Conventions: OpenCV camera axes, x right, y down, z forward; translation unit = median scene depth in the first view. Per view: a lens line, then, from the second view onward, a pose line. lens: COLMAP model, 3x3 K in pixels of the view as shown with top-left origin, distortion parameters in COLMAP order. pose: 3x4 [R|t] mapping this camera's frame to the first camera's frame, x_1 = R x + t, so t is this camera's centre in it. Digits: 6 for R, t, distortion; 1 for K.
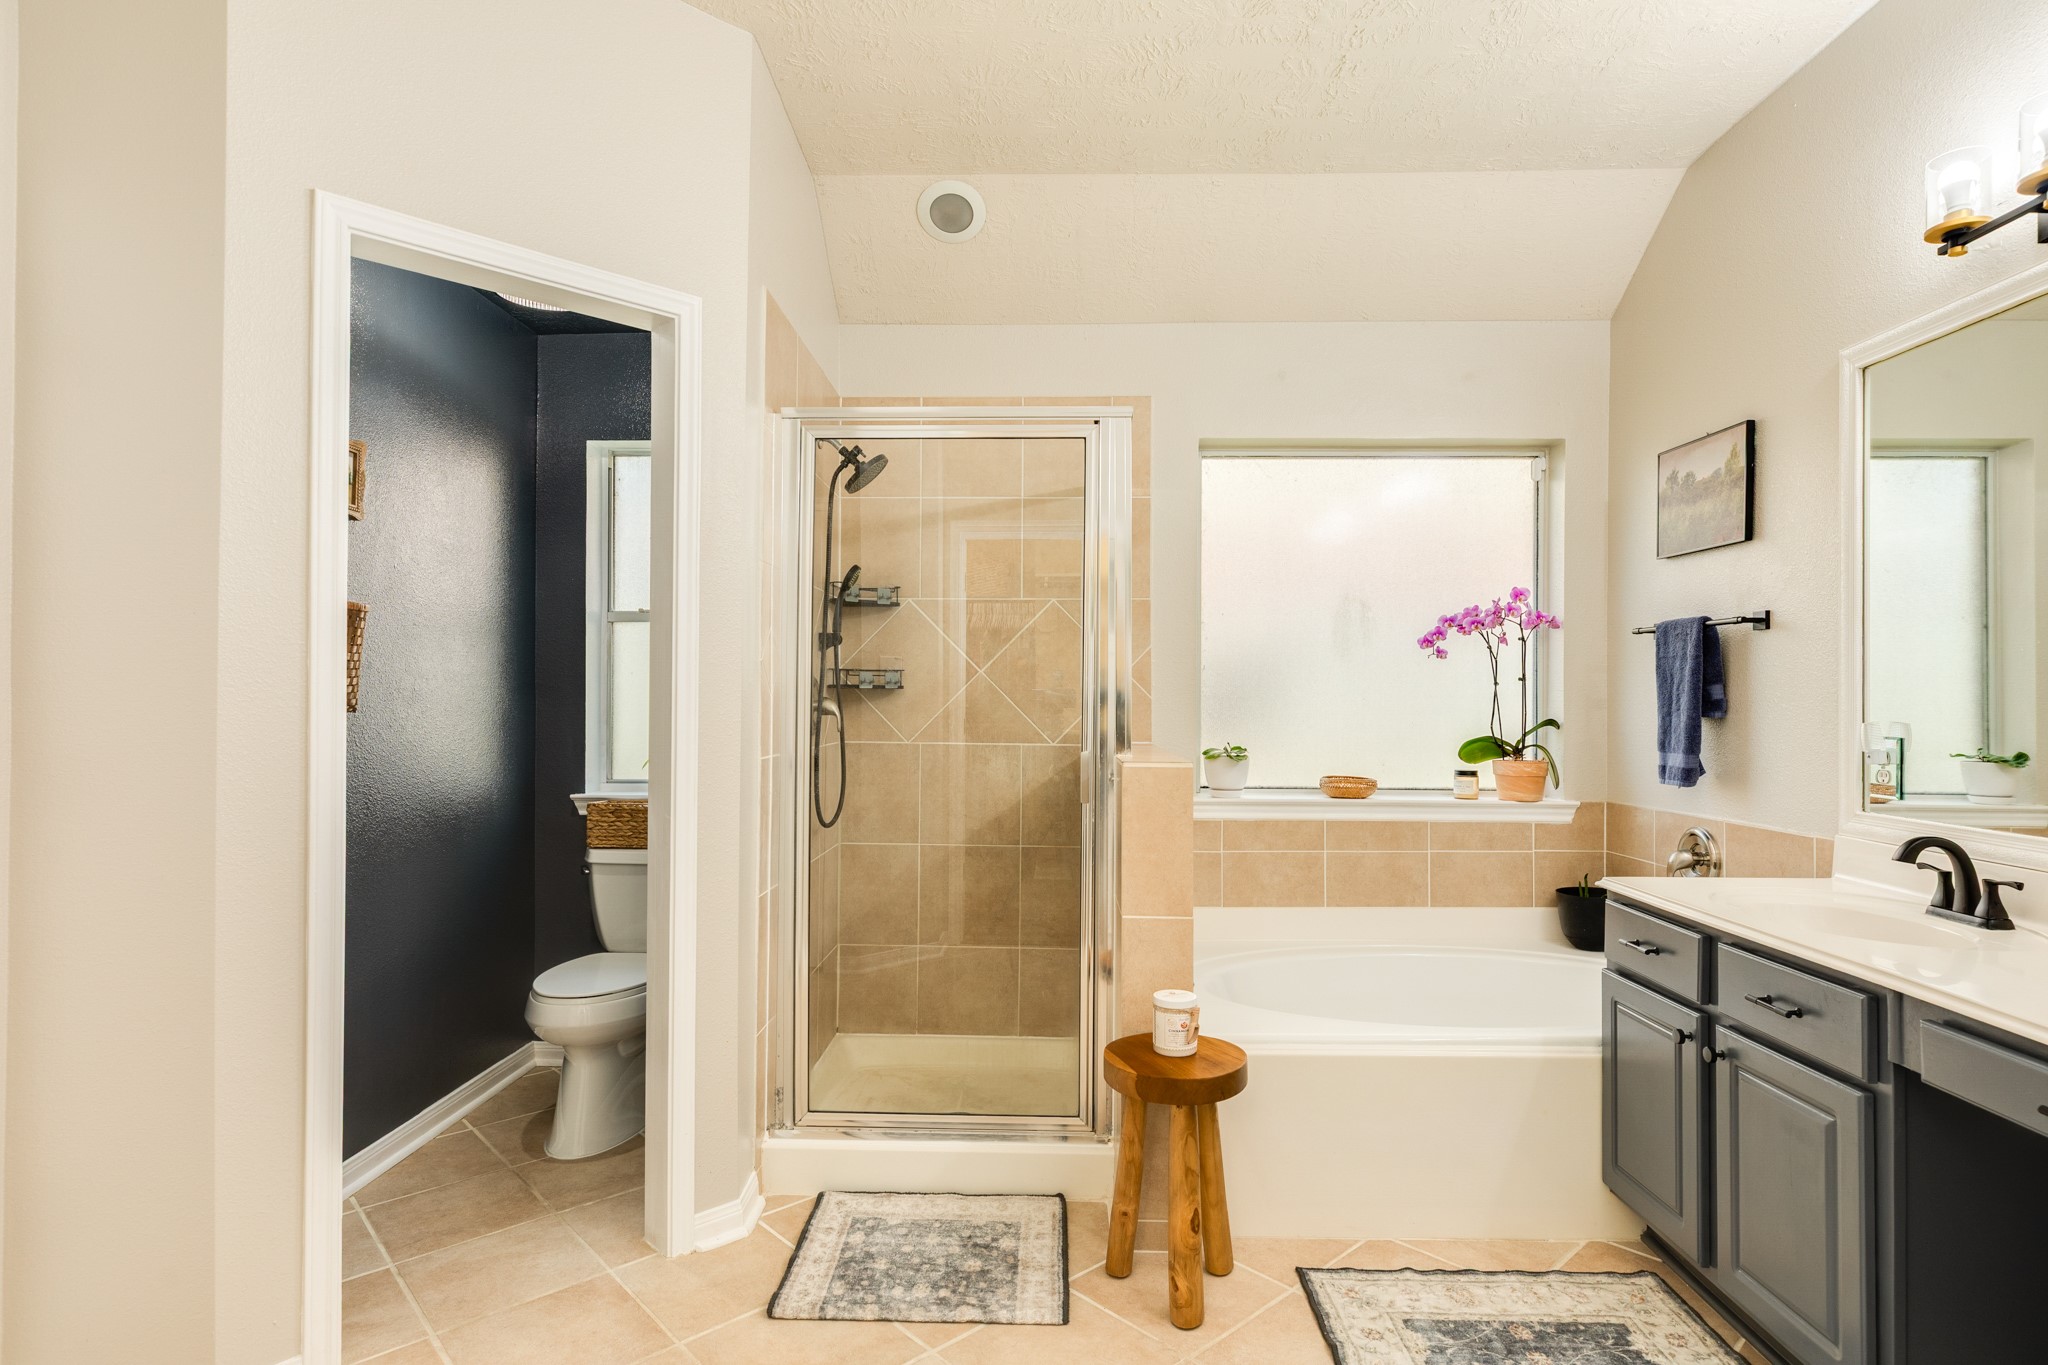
lens RADIAL K [[946.0, 0, 1016.7], [0, 946.0, 687.0], [0, 0, 1]] dist [-0.011047, -0.000195]
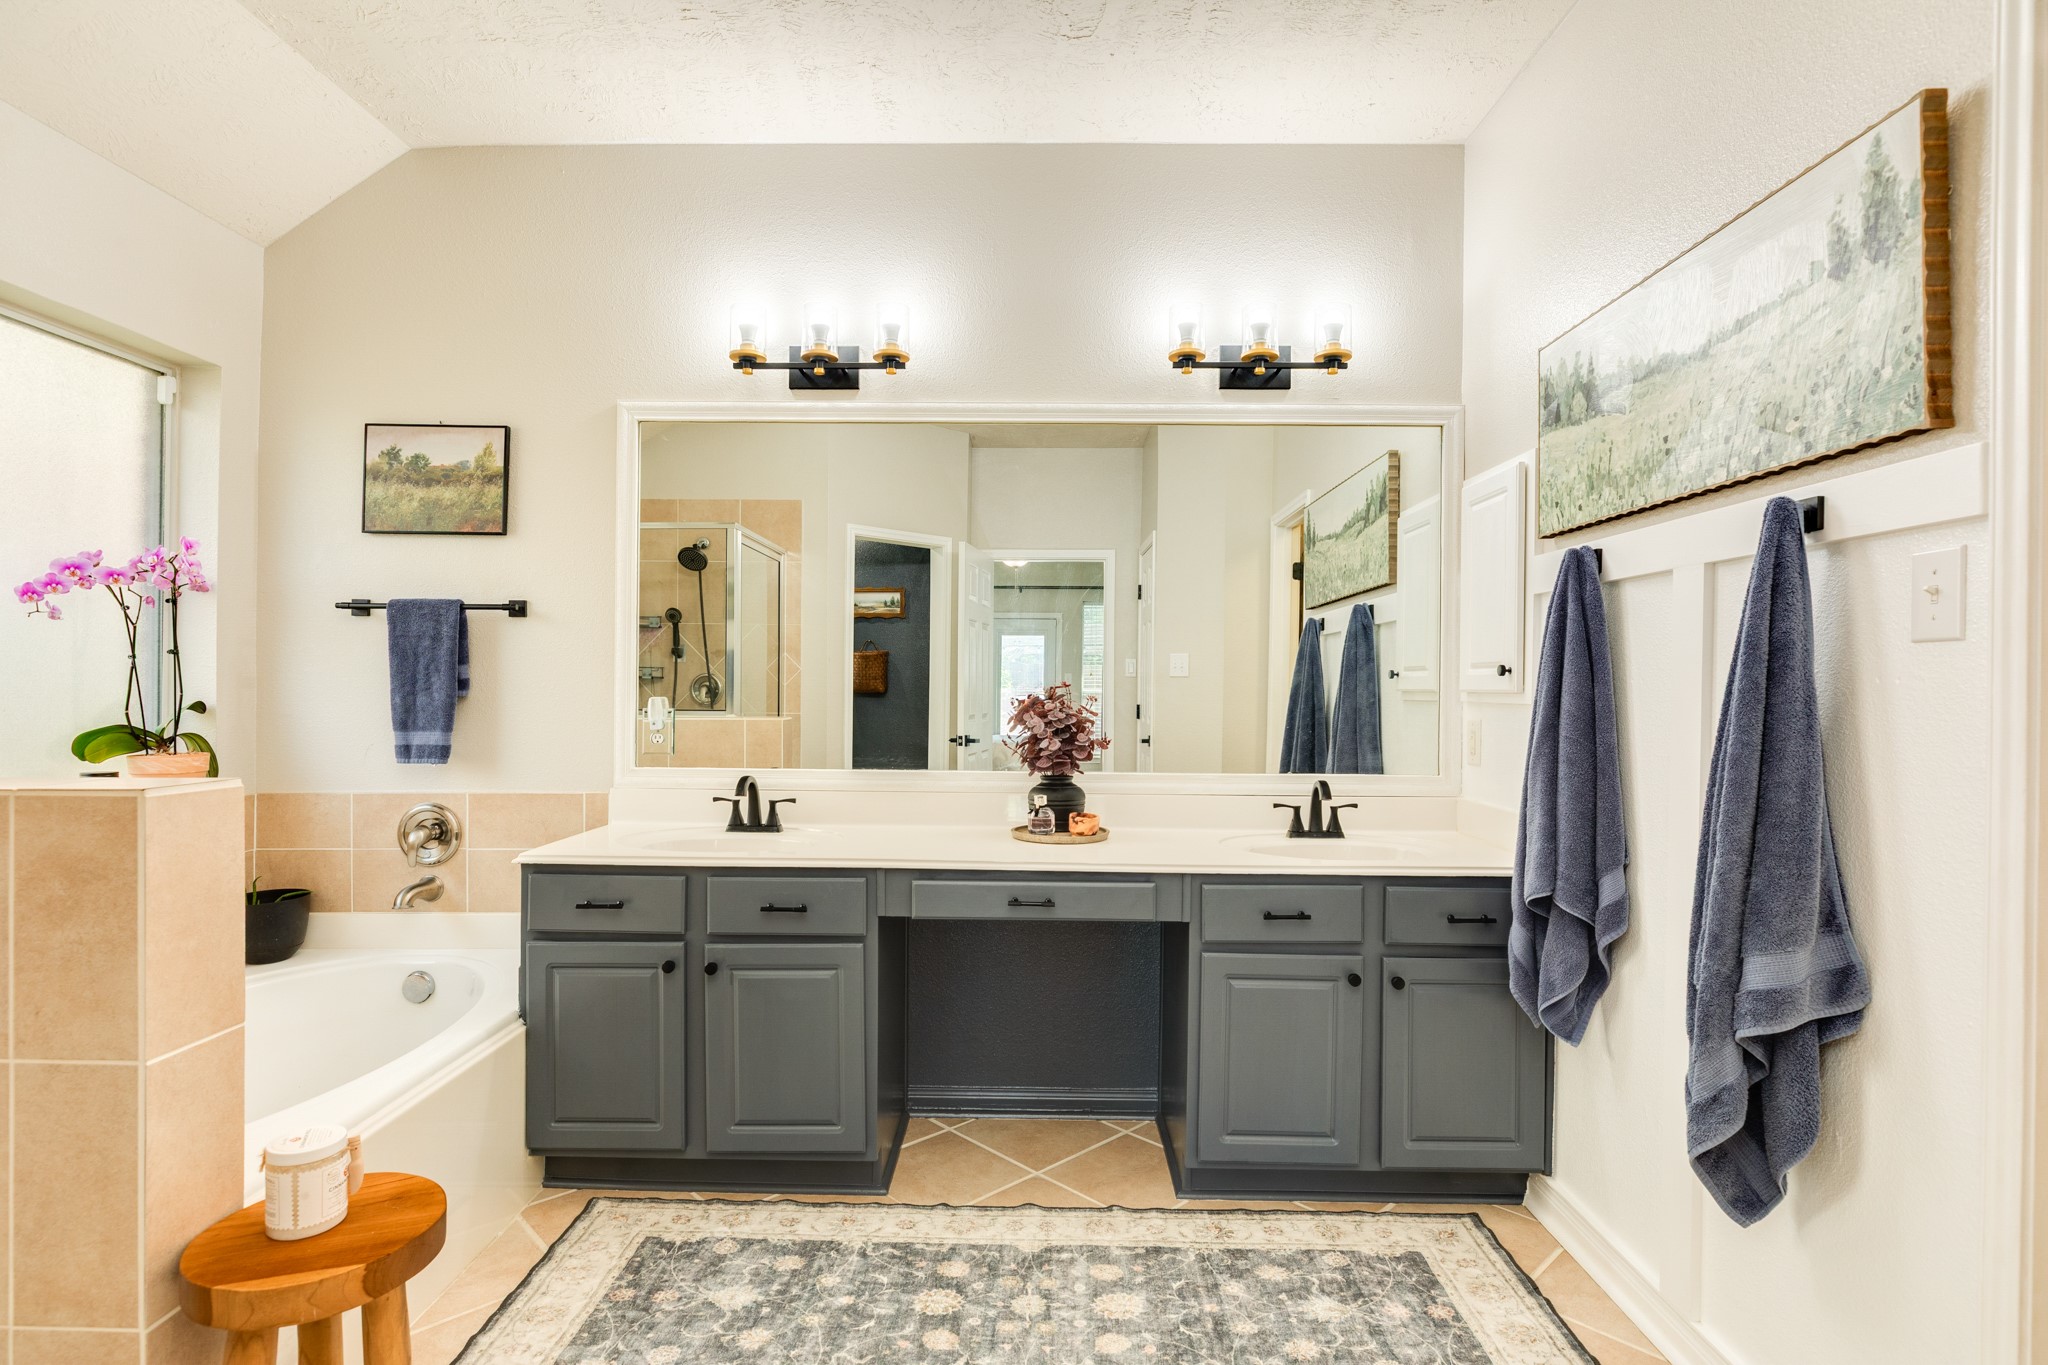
lens RADIAL K [[946.0, 0, 1016.7], [0, 946.0, 687.0], [0, 0, 1]] dist [-0.011047, -0.000195]
pose [[0.062025, -0.003414, 0.998069, -0.267023], [-0.019683, 0.999795, 0.004643, 0.004849], [-0.997880, -0.019933, 0.061945, 0.299432]]
